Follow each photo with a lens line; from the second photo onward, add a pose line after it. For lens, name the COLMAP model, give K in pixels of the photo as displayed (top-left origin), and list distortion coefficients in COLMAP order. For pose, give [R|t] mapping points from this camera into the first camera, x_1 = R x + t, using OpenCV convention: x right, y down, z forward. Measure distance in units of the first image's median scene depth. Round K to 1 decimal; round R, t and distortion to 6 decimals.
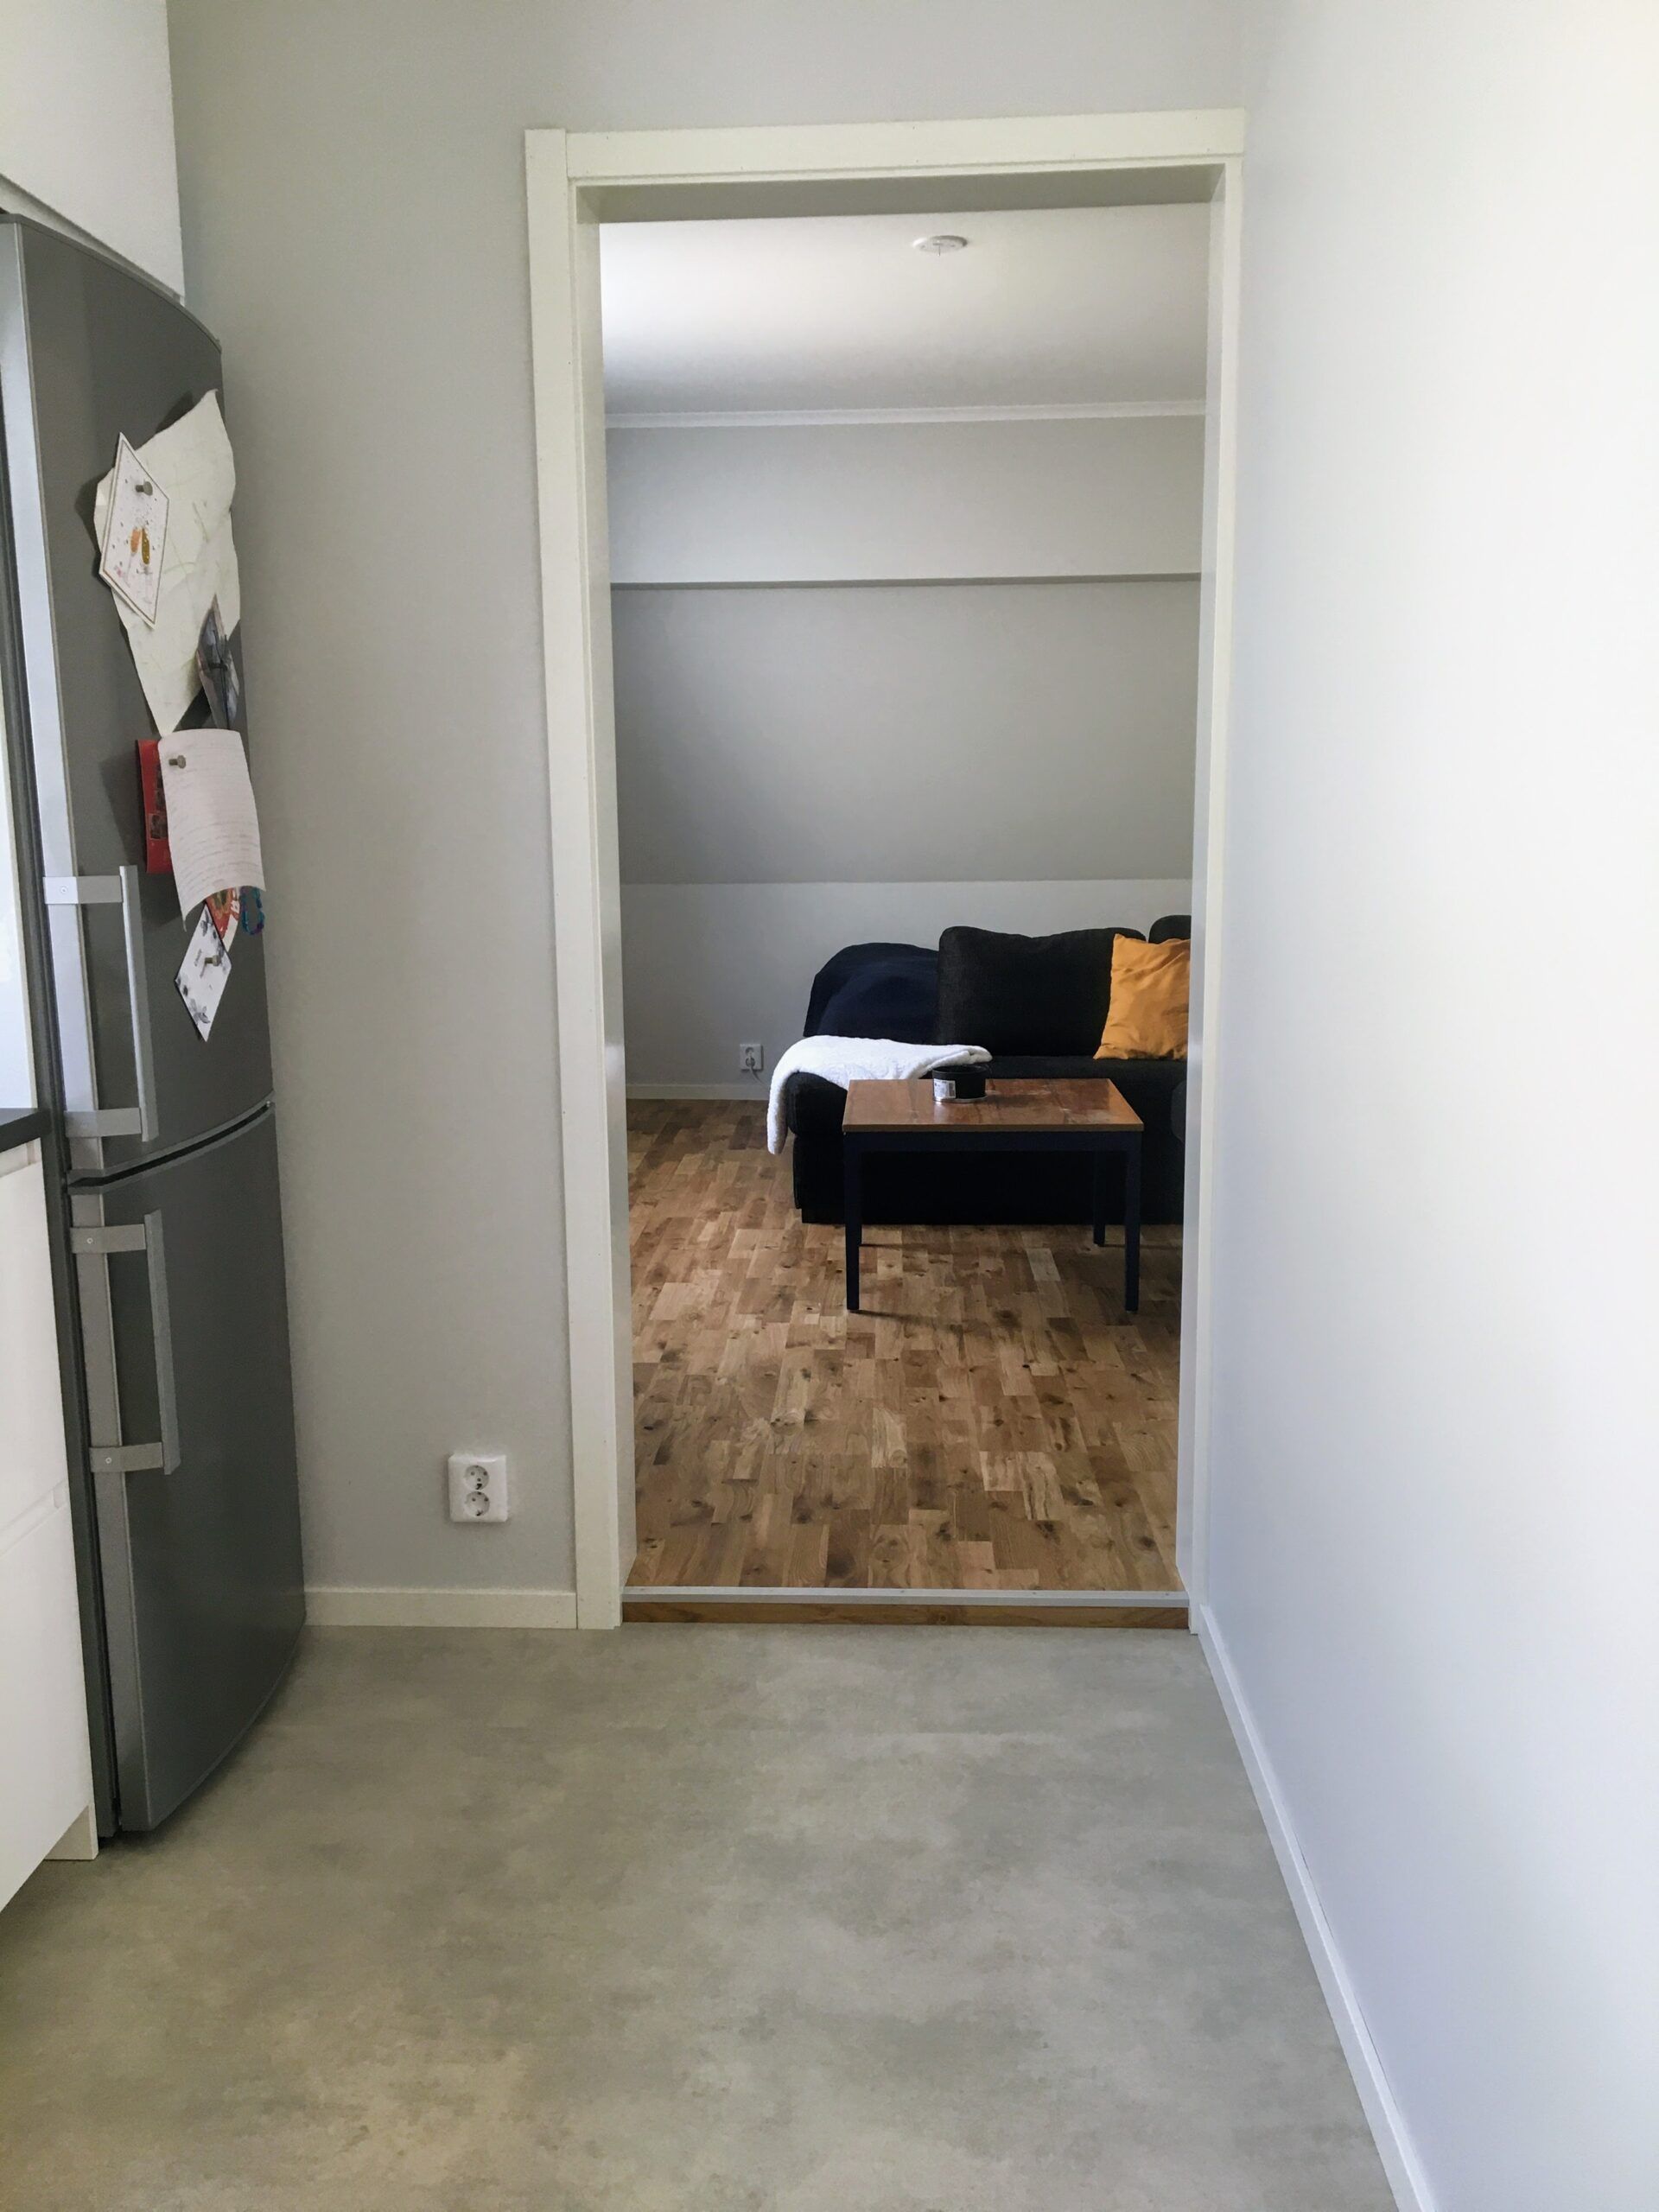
lens RADIAL K [[1859.4, 0, 829.5], [0, 1859.4, 1106.0], [0, 0, 1]] dist [0.062000, -0.115552]
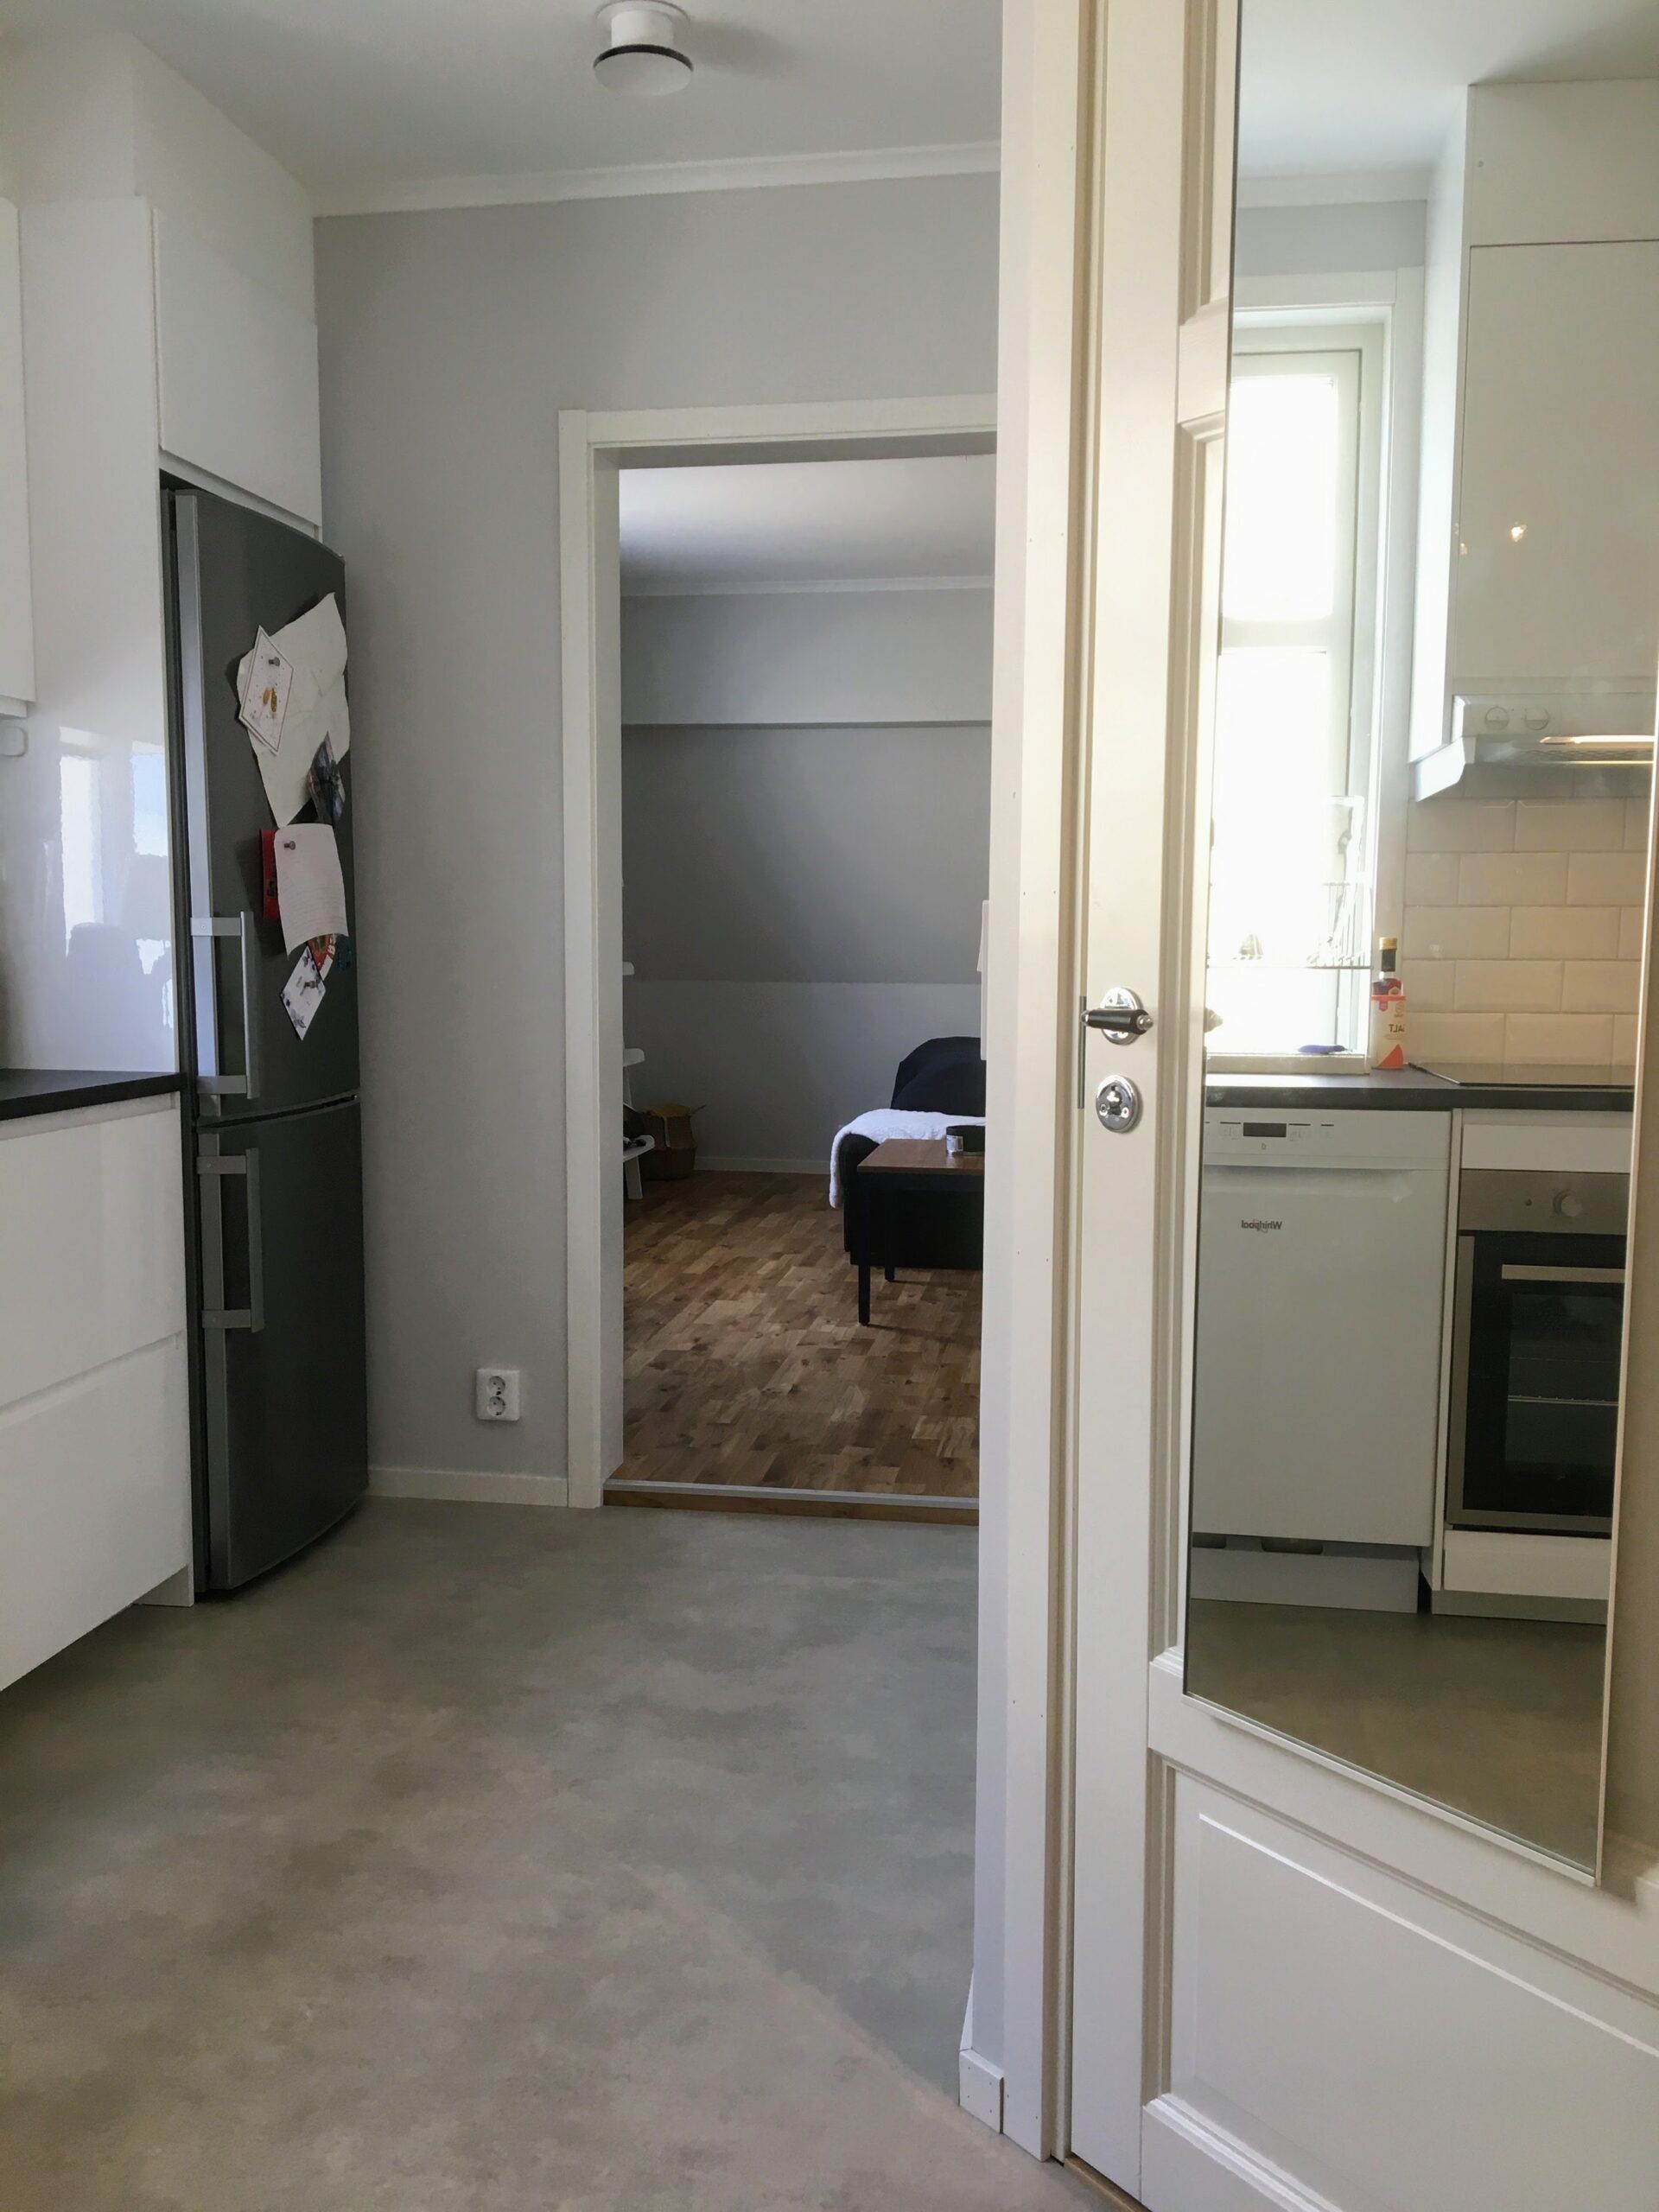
lens RADIAL K [[1859.4, 0, 829.5], [0, 1859.4, 1106.0], [0, 0, 1]] dist [0.062000, -0.115552]
pose [[0.993410, 0.026588, -0.111487, 0.189011], [-0.034204, 0.997169, -0.066967, 0.081061], [0.109391, 0.070339, 0.991507, -0.304664]]
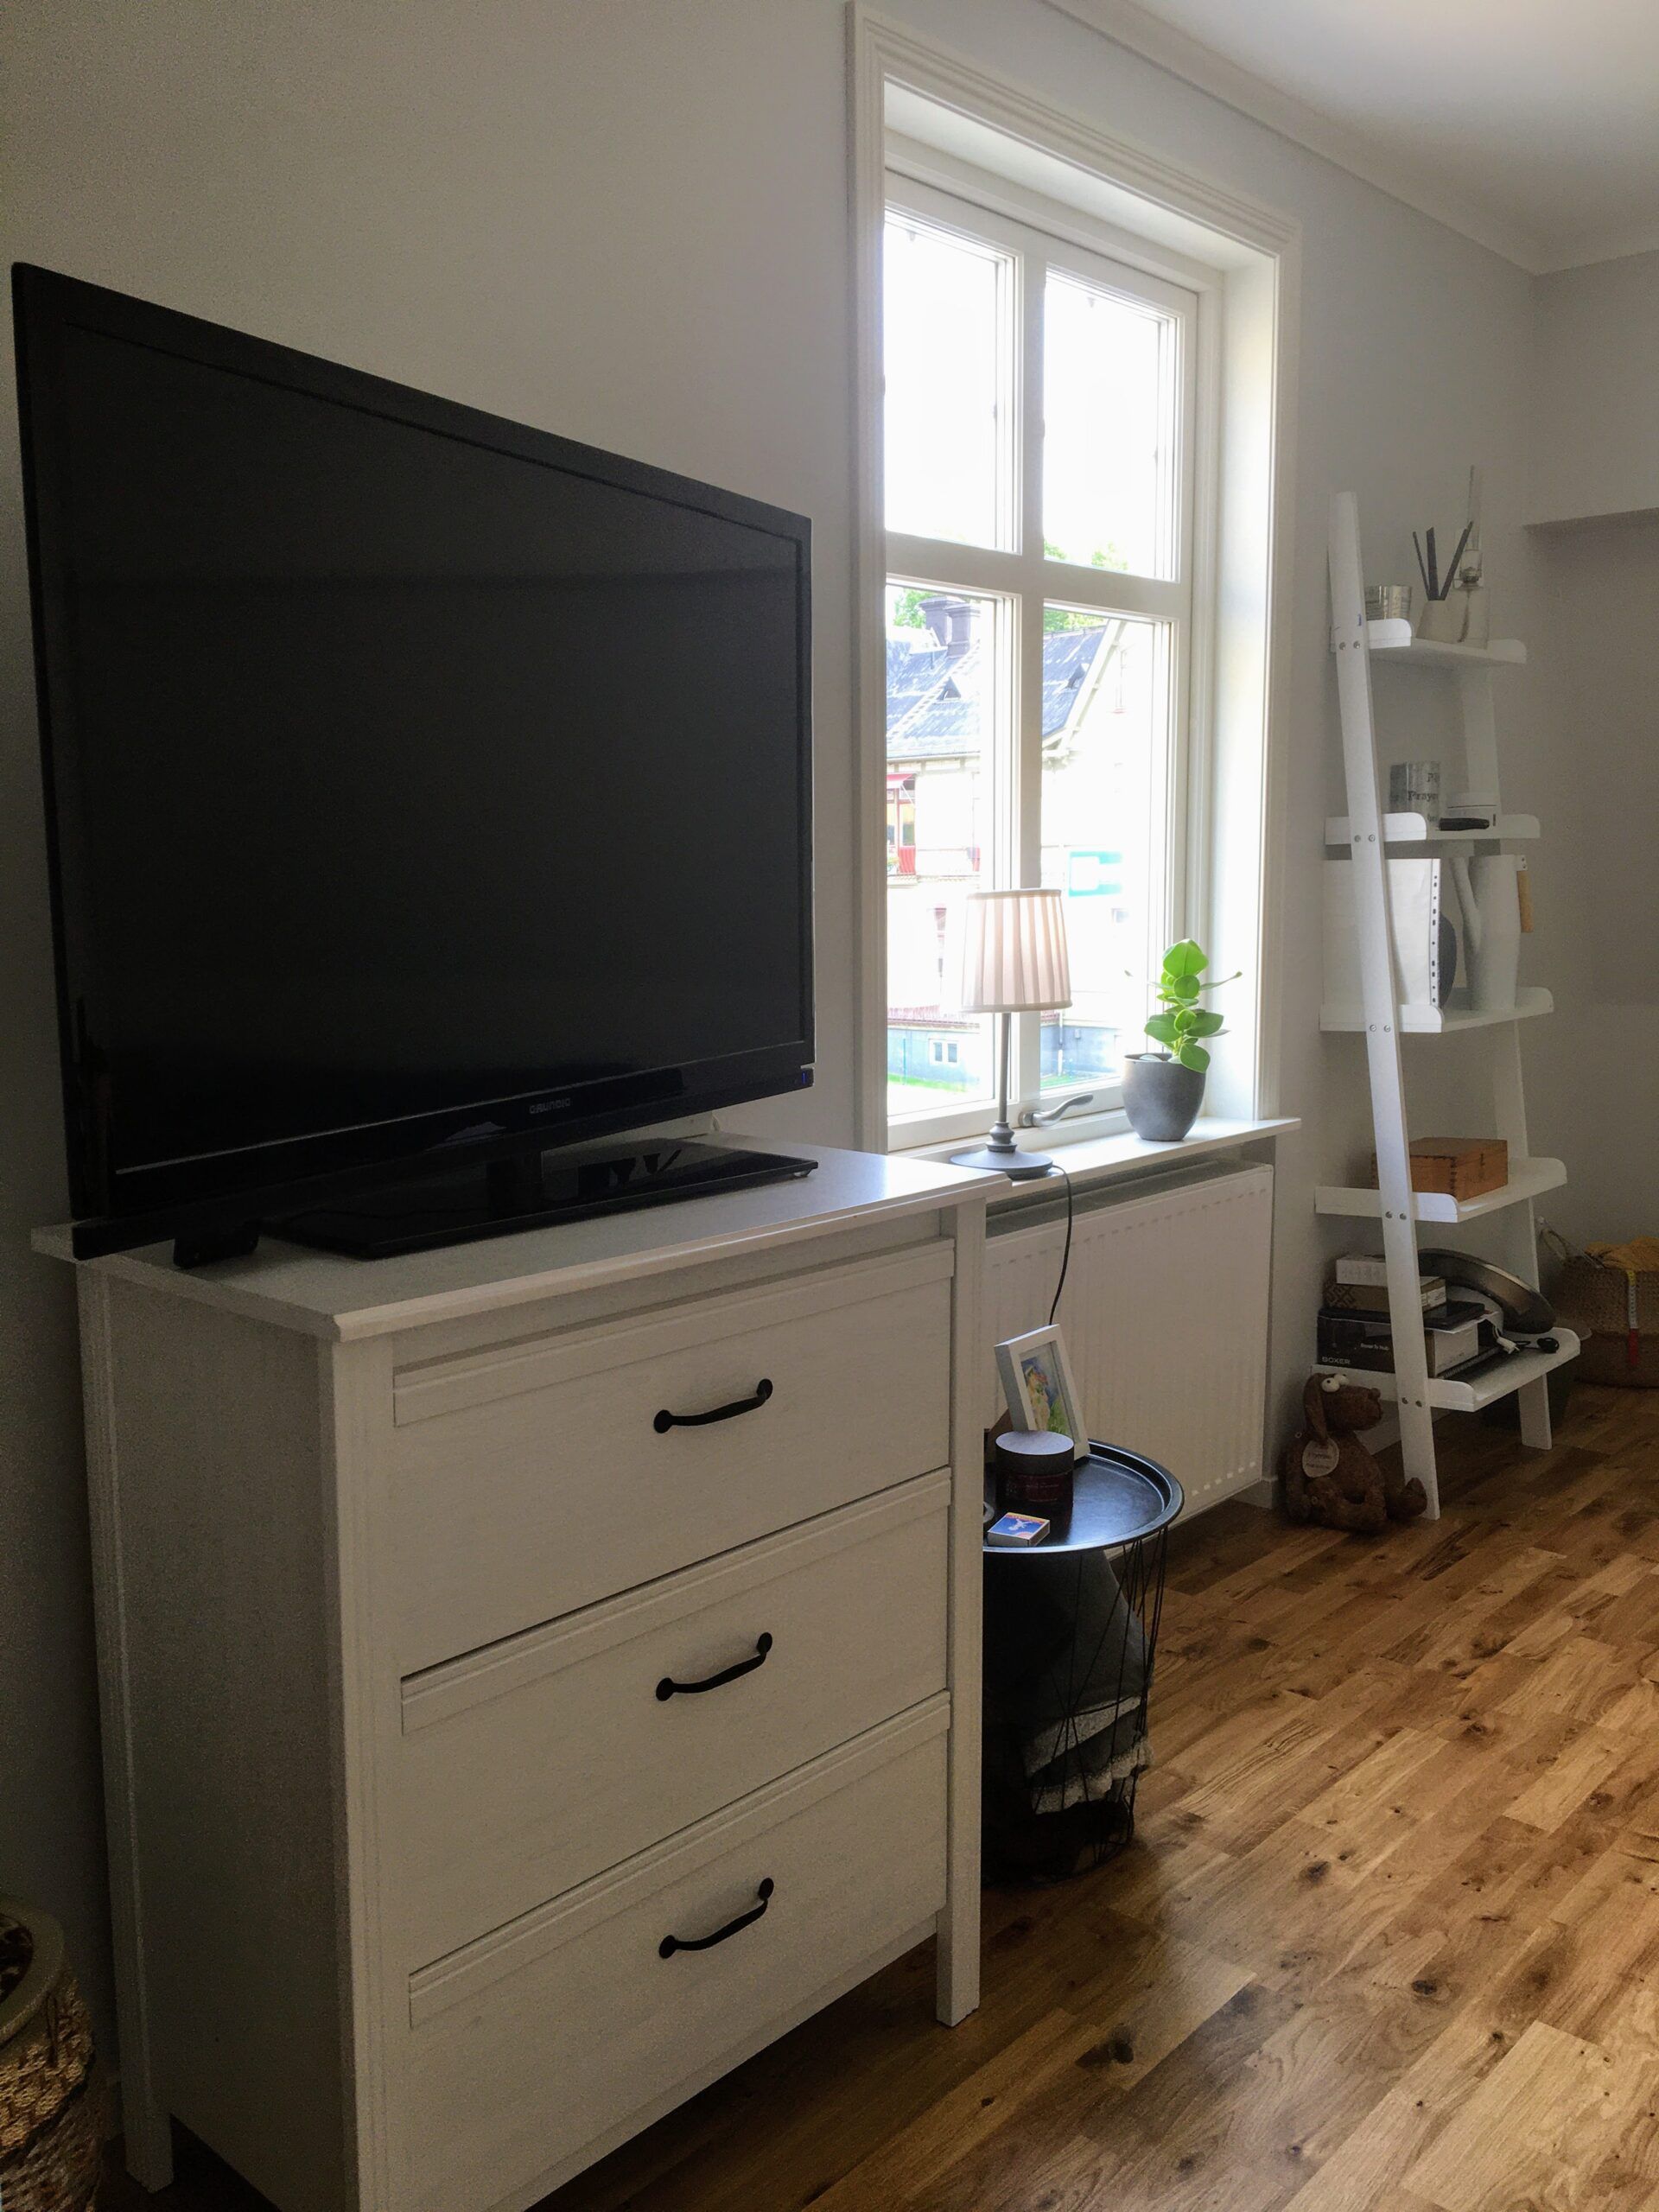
lens RADIAL K [[1859.4, 0, 829.5], [0, 1859.4, 1106.0], [0, 0, 1]] dist [0.062000, -0.115552]
pose [[0.770309, 0.091622, -0.631055, 0.062073], [-0.110872, 0.993794, 0.008949, -0.162325], [0.627959, 0.063073, 0.775687, 0.931663]]
